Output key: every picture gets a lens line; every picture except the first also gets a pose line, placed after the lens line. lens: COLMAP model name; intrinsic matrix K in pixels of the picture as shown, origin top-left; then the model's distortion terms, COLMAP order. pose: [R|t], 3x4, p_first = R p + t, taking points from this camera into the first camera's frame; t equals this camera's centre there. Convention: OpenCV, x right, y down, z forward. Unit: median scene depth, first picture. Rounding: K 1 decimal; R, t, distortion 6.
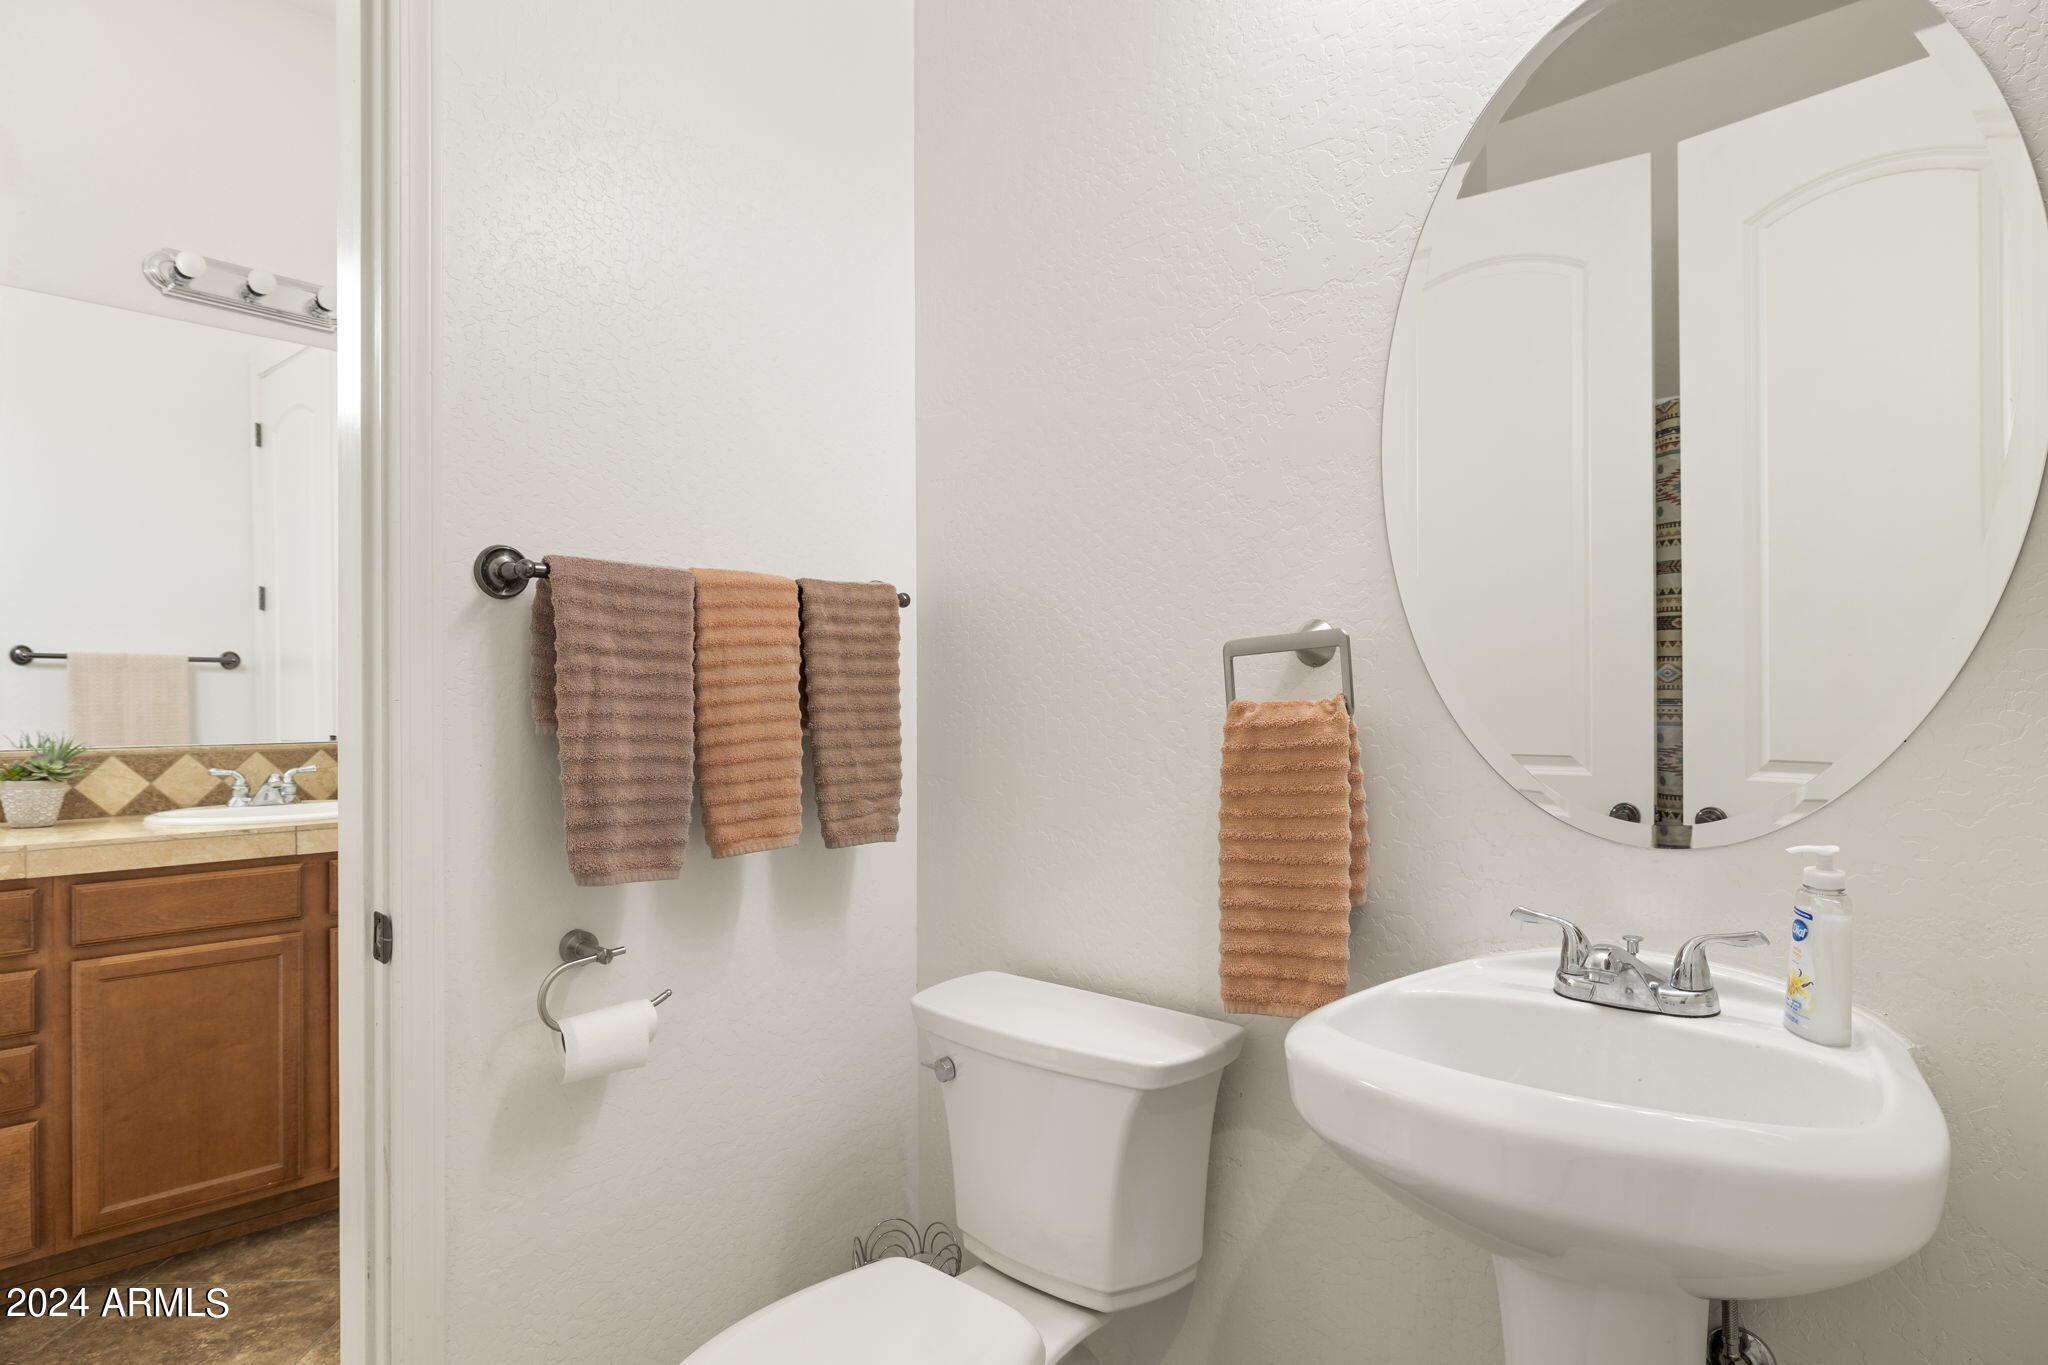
lens RADIAL K [[1156.2, 0, 1033.0], [0, 1156.2, 685.3], [0, 0, 1]] dist [-0.001431, -0.001053]
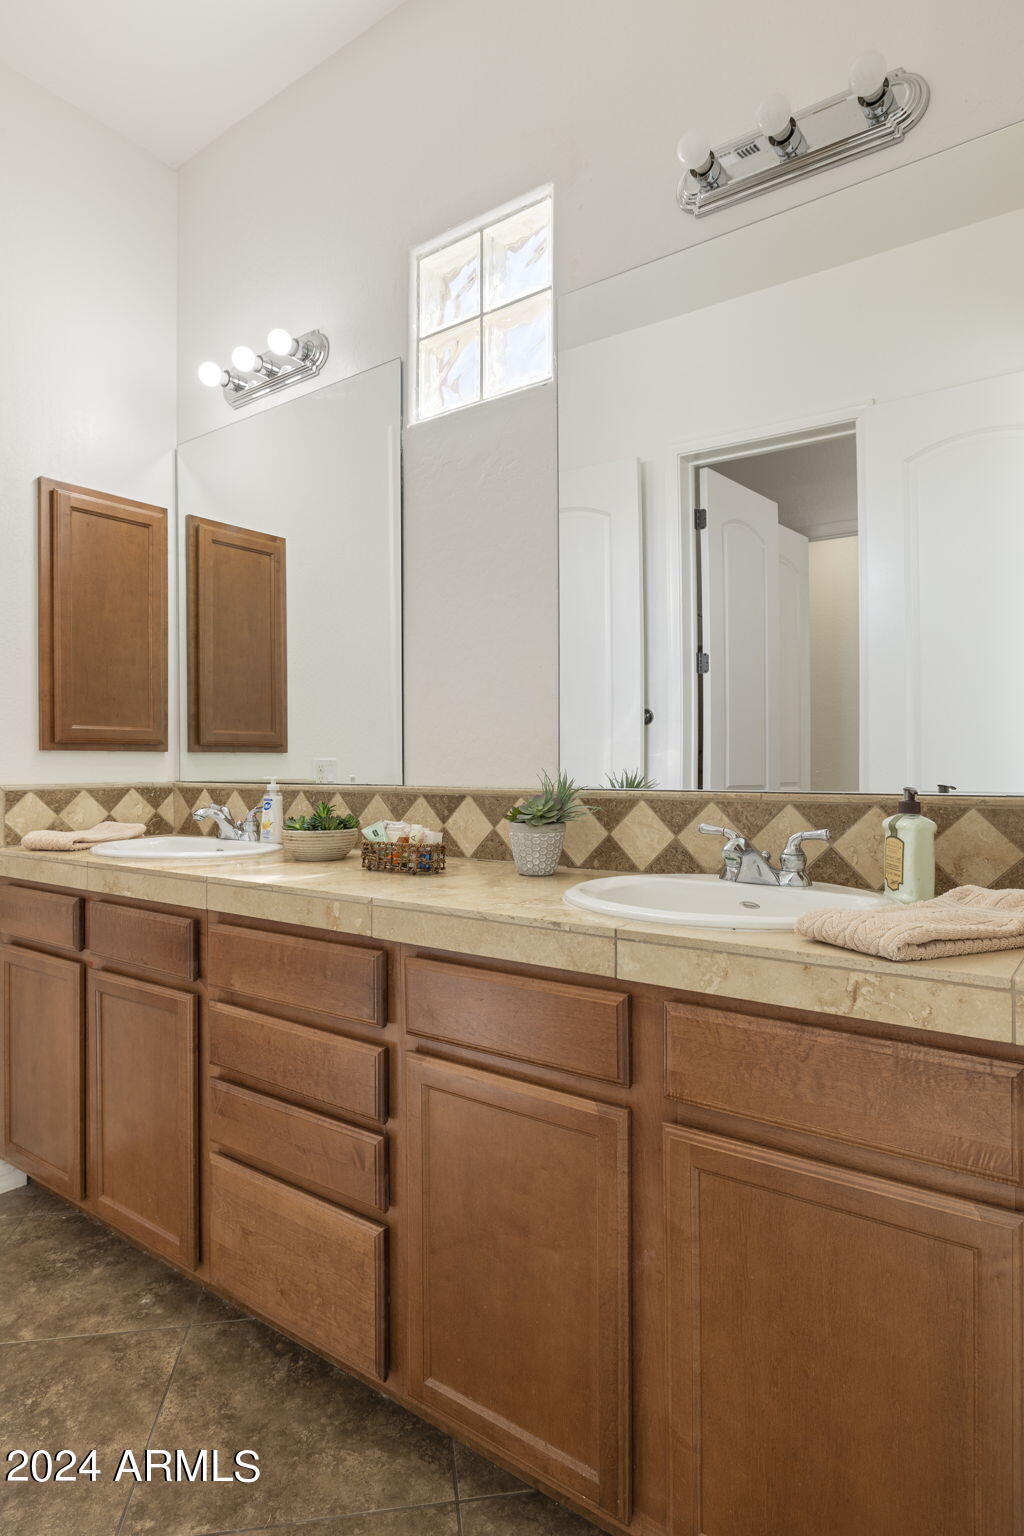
lens RADIAL K [[867.1, 0, 550.5], [0, 867.1, 761.9], [0, 0, 1]] dist [-0.001431, -0.001053]
pose [[0.104640, 0.001678, -0.994509, -0.190535], [0.013137, 0.999909, 0.003069, 0.032446], [0.994423, -0.013386, 0.104609, 0.899511]]
